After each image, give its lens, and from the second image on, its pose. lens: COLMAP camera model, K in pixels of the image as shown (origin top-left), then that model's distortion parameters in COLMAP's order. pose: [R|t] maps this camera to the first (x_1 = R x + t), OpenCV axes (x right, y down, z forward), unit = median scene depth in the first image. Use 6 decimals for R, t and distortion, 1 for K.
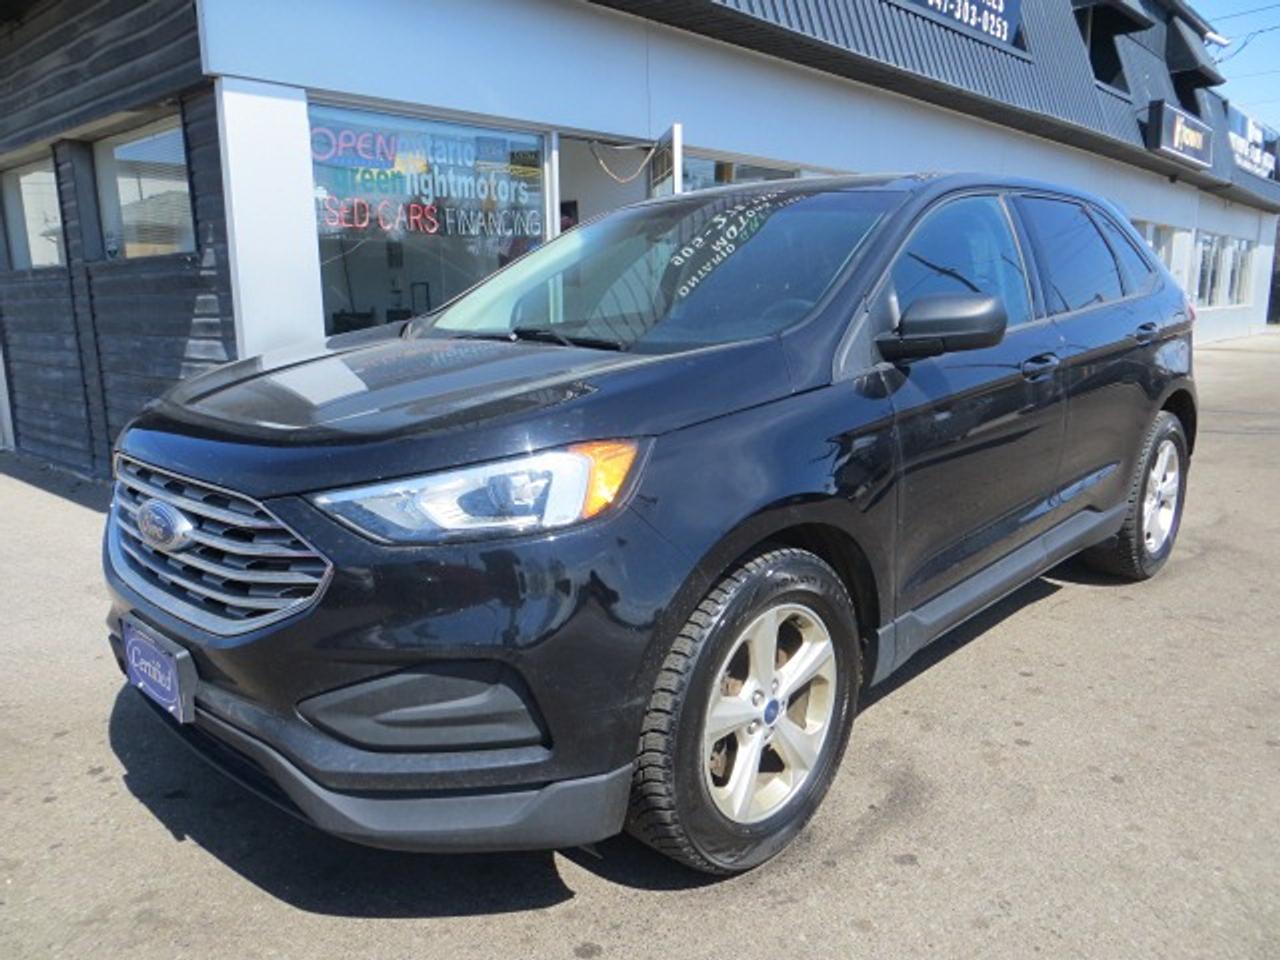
lens RADIAL K [[945.0, 0, 647.2], [0, 945.0, 480.0], [0, 0, 1]] dist [-0.000112, 0.031140]
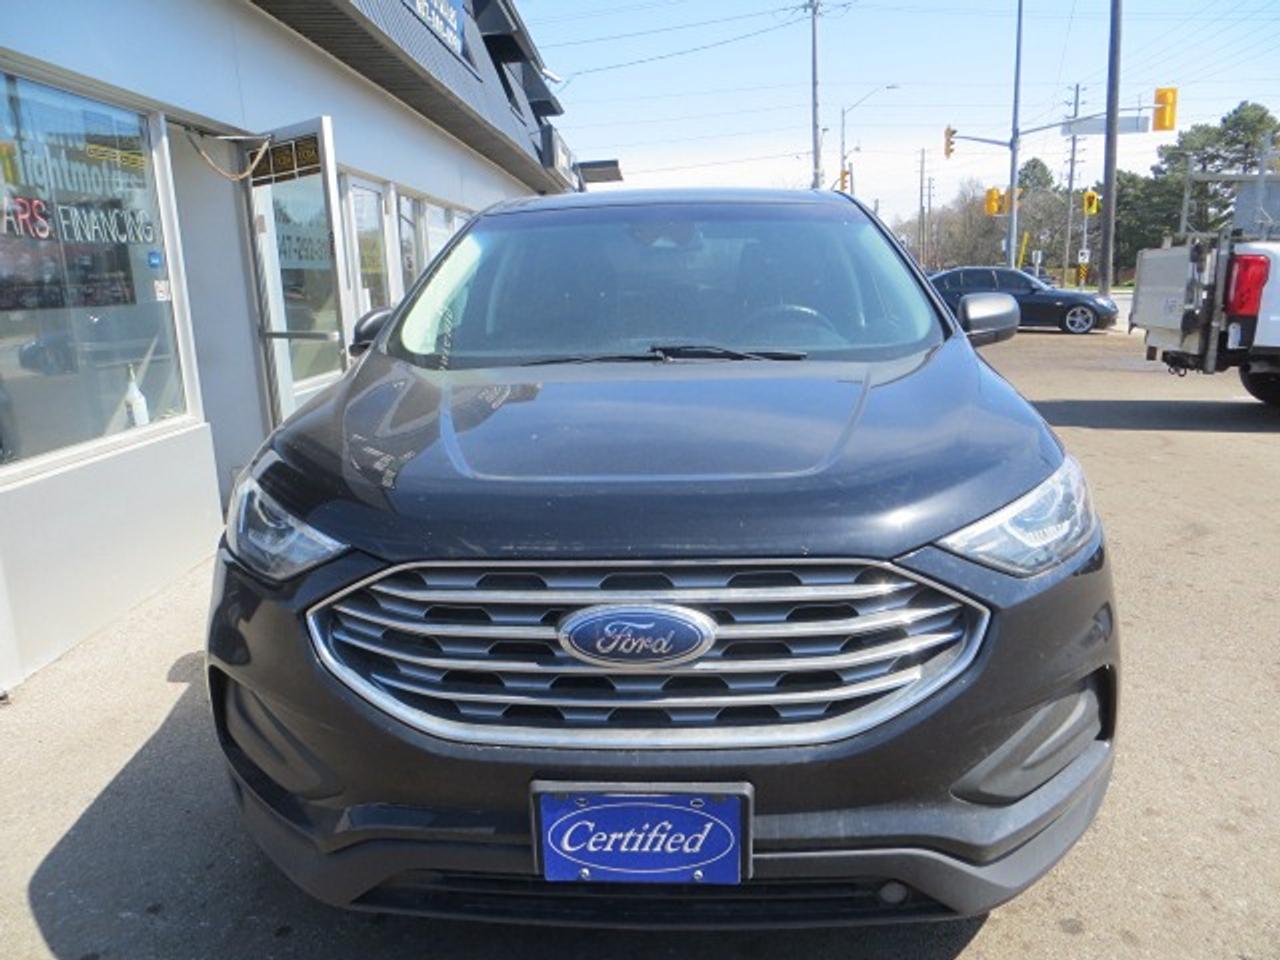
lens RADIAL K [[945.0, 0, 647.2], [0, 945.0, 480.0], [0, 0, 1]] dist [-0.000112, 0.031140]
pose [[0.789262, -0.151731, 0.595015, -0.321087], [0.155863, 0.986759, 0.044881, -0.035848], [-0.593946, 0.057318, 0.802460, 0.138781]]
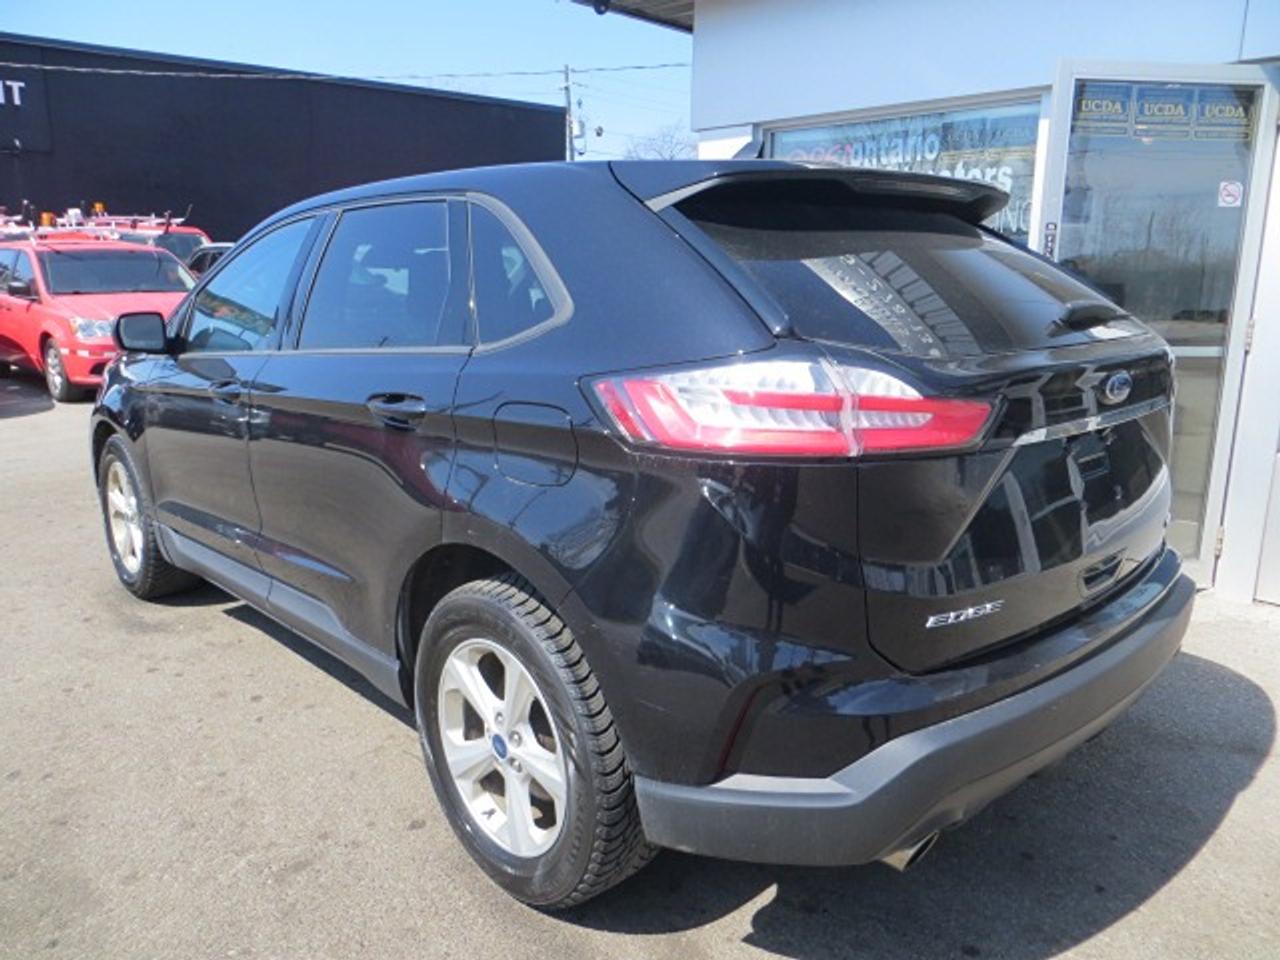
lens RADIAL K [[945.0, 0, 647.2], [0, 945.0, 480.0], [0, 0, 1]] dist [-0.000112, 0.031140]
pose [[-0.055641, 0.239661, -0.969261, 0.772652], [-0.201310, 0.948136, 0.245994, -0.209960], [0.977946, 0.208809, -0.004509, 0.804199]]
